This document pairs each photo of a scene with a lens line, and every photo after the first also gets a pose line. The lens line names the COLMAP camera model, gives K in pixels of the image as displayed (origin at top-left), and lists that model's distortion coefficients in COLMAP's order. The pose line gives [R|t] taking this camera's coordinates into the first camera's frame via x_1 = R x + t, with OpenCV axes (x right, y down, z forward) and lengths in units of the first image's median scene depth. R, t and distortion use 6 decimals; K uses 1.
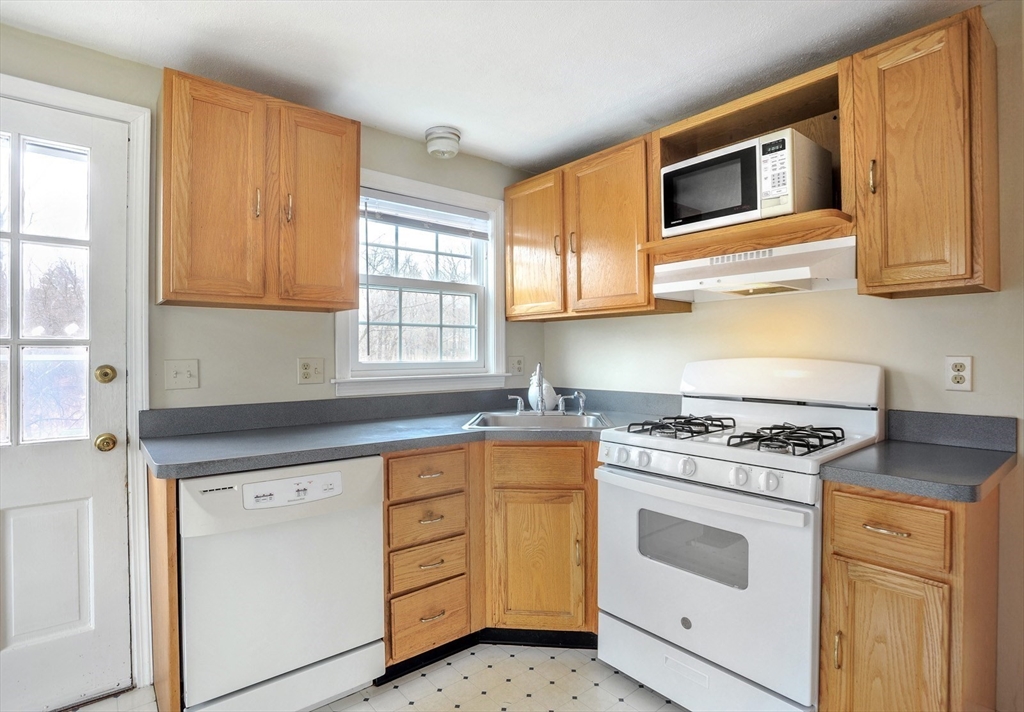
lens RADIAL K [[536.9, 0, 508.5], [0, 536.9, 349.3], [0, 0, 1]] dist [-0.031305, 0.001087]
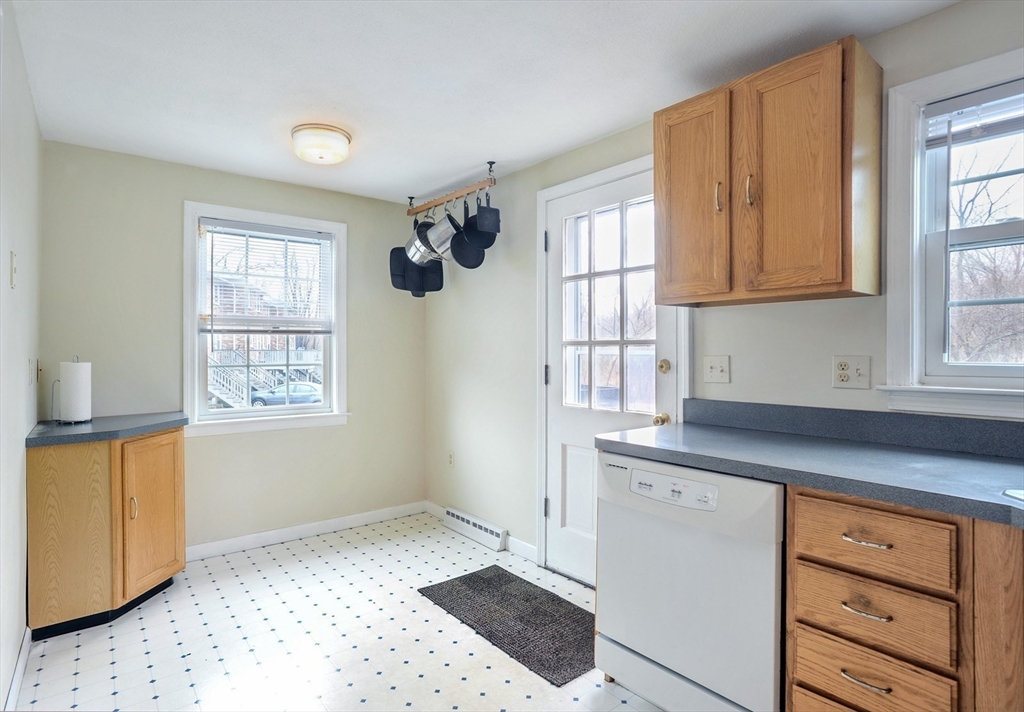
lens RADIAL K [[536.9, 0, 508.5], [0, 536.9, 349.3], [0, 0, 1]] dist [-0.031305, 0.001087]
pose [[-0.012093, -0.001425, -0.999926, 0.502955], [0.009996, 0.999949, -0.001546, 0.003152], [0.999877, -0.010014, -0.012078, 0.605401]]
